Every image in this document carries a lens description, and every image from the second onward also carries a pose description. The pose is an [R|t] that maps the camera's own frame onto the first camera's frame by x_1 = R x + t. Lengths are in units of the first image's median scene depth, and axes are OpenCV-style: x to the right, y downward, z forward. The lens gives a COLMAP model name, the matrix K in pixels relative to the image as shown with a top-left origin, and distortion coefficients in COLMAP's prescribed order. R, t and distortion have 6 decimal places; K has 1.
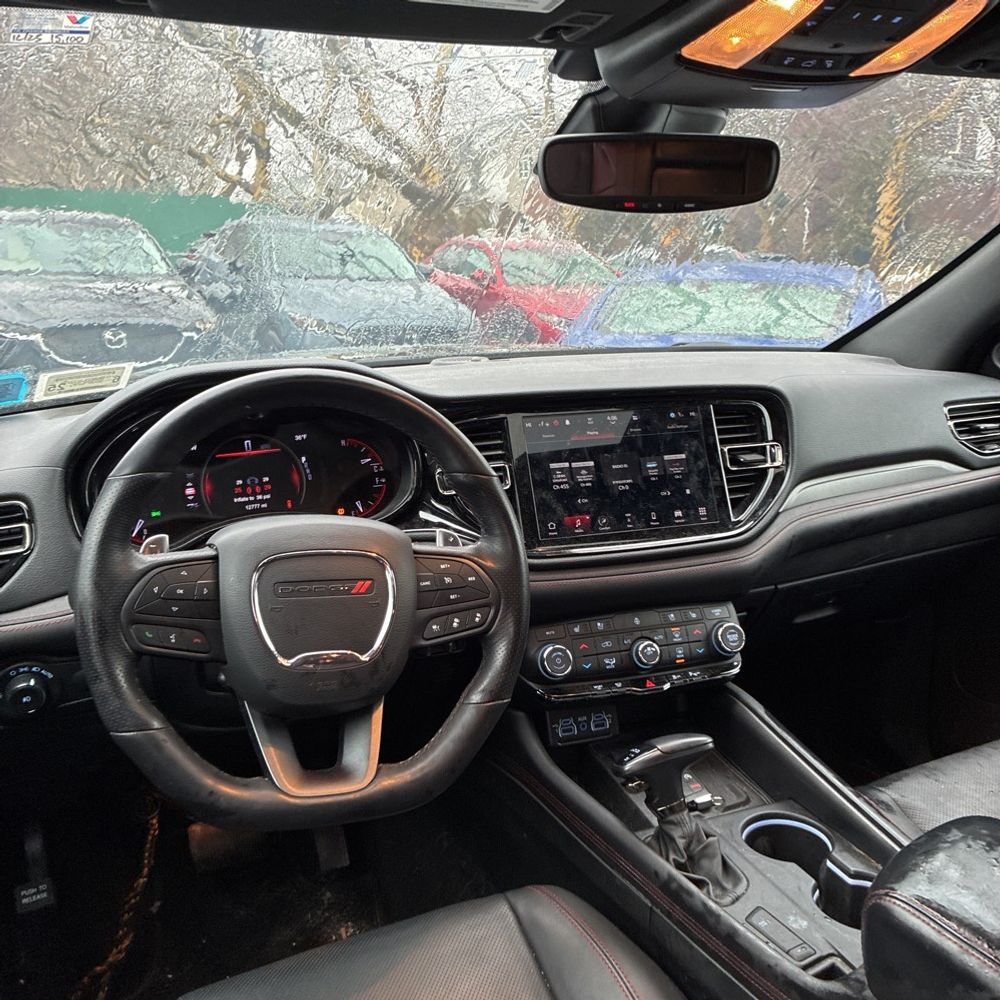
lens RADIAL K [[989.6, 0, 500.0], [0, 989.6, 500.0], [0, 0, 1]] dist [0.030684, -0.021911]
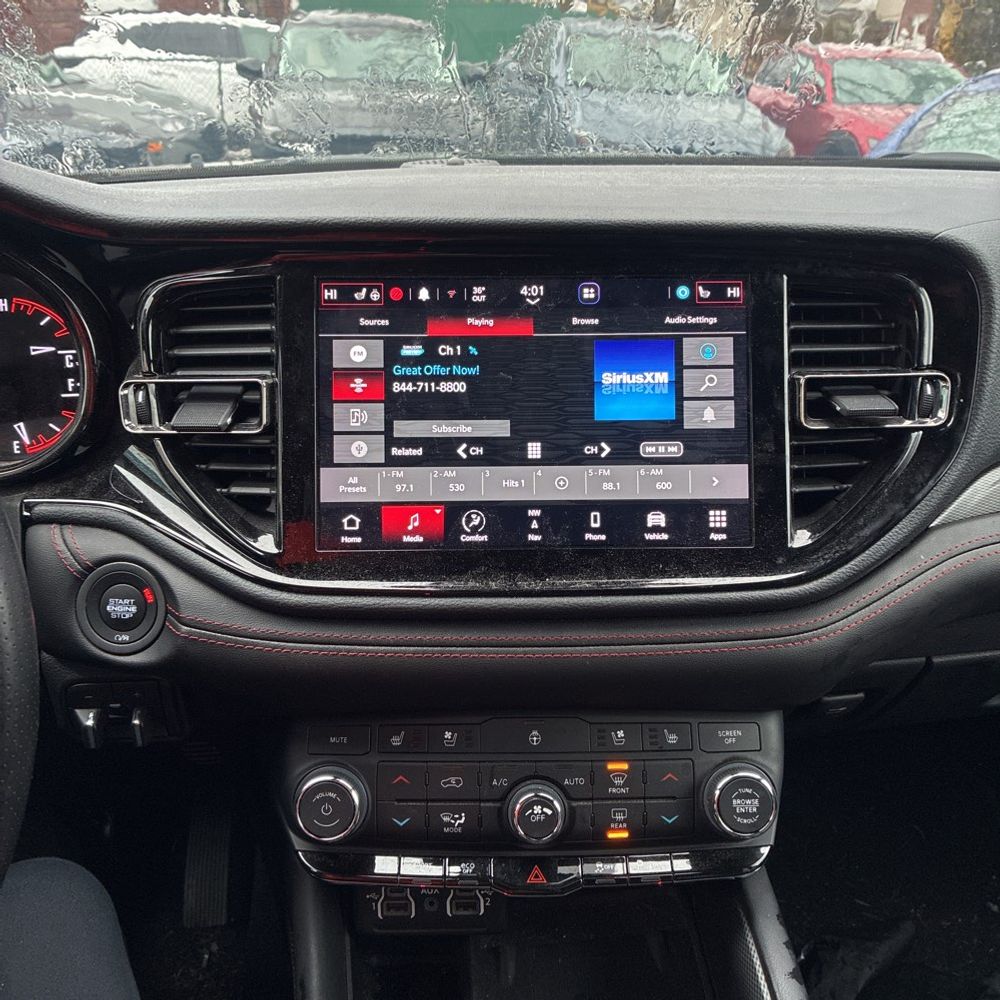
lens RADIAL K [[1043.5, 0, 500.3], [0, 1043.5, 516.1], [0, 0, 1]] dist [0.017485, -0.013307]
pose [[0.956799, 0.122817, -0.263538, 0.235967], [-0.078938, 0.982088, 0.171092, -0.062354], [0.279831, -0.142897, 0.949355, 0.534936]]
